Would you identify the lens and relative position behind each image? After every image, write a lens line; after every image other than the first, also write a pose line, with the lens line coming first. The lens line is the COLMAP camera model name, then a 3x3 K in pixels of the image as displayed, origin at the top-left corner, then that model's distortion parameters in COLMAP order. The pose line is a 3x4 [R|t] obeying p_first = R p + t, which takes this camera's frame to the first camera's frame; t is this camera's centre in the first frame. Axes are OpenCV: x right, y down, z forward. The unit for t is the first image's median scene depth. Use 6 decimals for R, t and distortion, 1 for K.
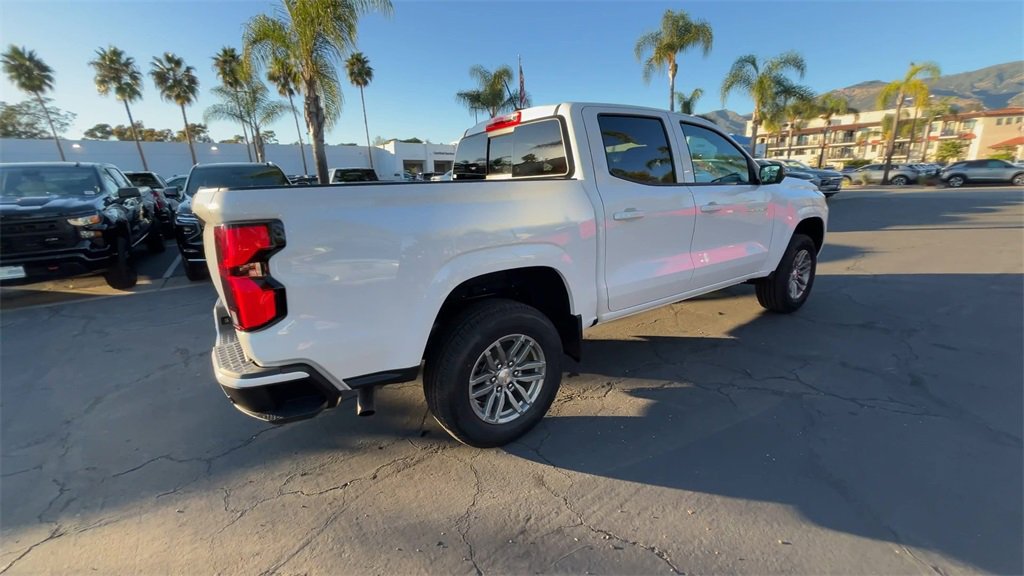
lens RADIAL K [[408.1, 0, 507.3], [0, 408.1, 291.0], [0, 0, 1]] dist [-0.003818, -0.000432]
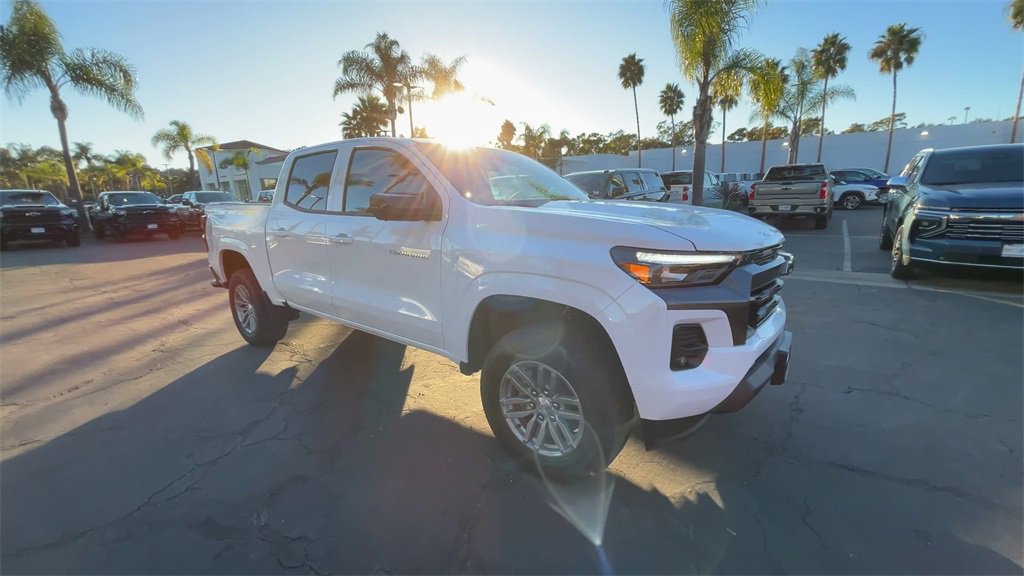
lens RADIAL K [[412.3, 0, 513.5], [0, 412.3, 291.6], [0, 0, 1]] dist [-0.001676, -0.000307]
pose [[0.314260, 0.242284, -0.917899, 0.124927], [-0.228723, 0.957726, 0.174489, -0.028159], [0.921372, 0.155110, 0.356391, 0.085188]]
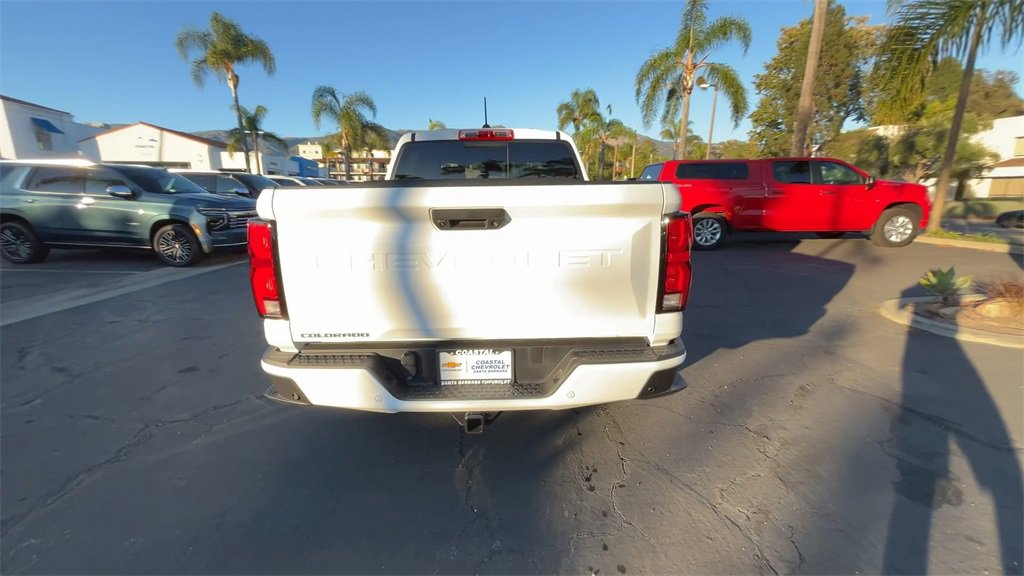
lens RADIAL K [[411.6, 0, 509.9], [0, 411.6, 284.8], [0, 0, 1]] dist [-0.003664, -0.000314]
pose [[0.547909, -0.148482, 0.823255, -0.075388], [0.200985, 0.978661, 0.042747, -0.004319], [-0.812035, 0.142041, 0.566060, 0.030538]]
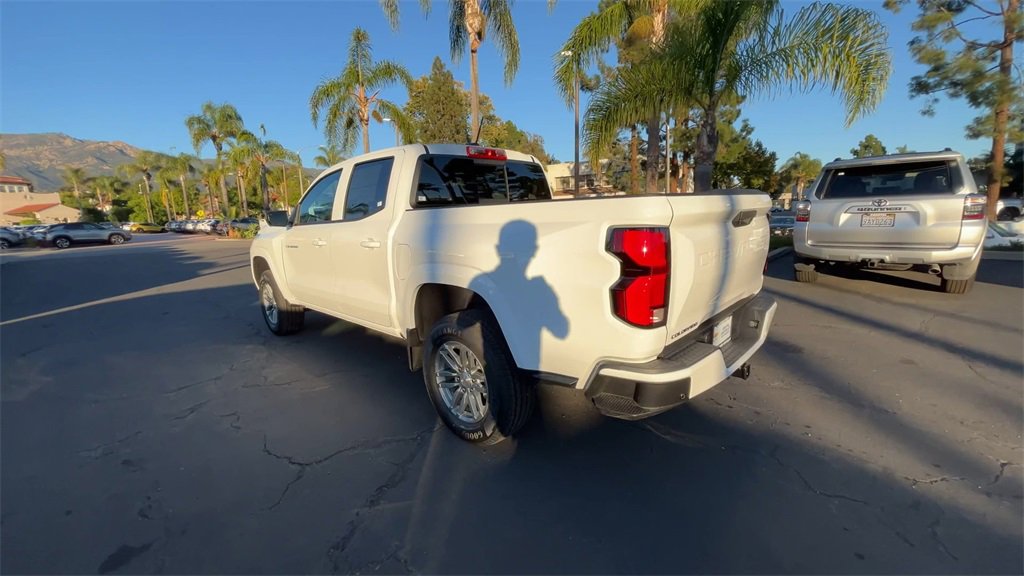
lens RADIAL K [[408.1, 0, 507.3], [0, 408.1, 291.0], [0, 0, 1]] dist [-0.003818, -0.000432]
pose [[-0.198811, -0.141776, 0.969729, -0.091295], [0.292055, 0.935953, 0.196715, -0.021261], [-0.935510, 0.322323, -0.144671, 0.098247]]
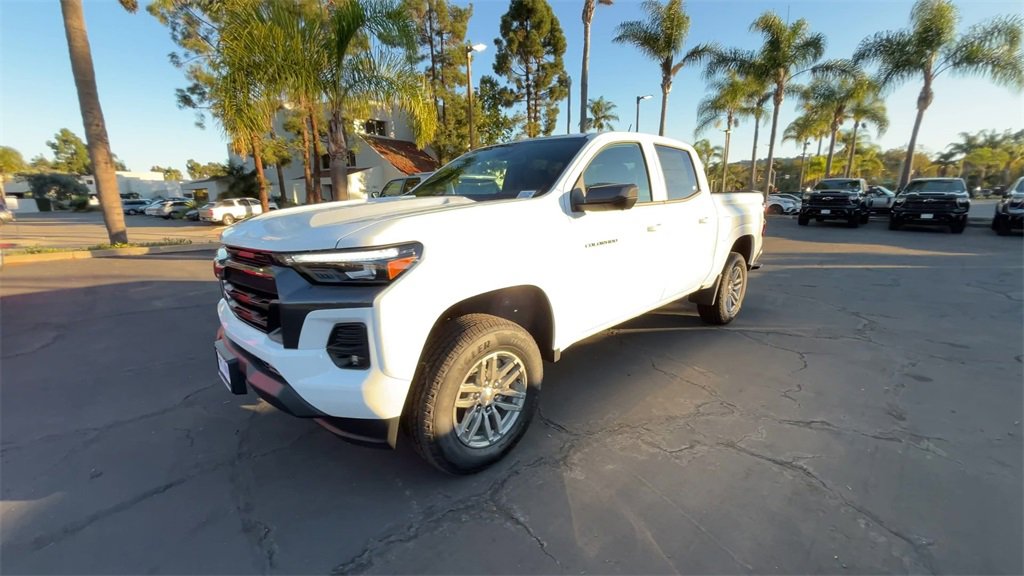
lens RADIAL K [[409.6, 0, 509.8], [0, 409.6, 292.0], [0, 0, 1]] dist [-0.002229, -0.000136]
pose [[-0.984351, 0.079779, -0.157126, 0.056598], [-0.003224, 0.883348, 0.468706, -0.053099], [0.176190, 0.461878, -0.869267, 0.194968]]
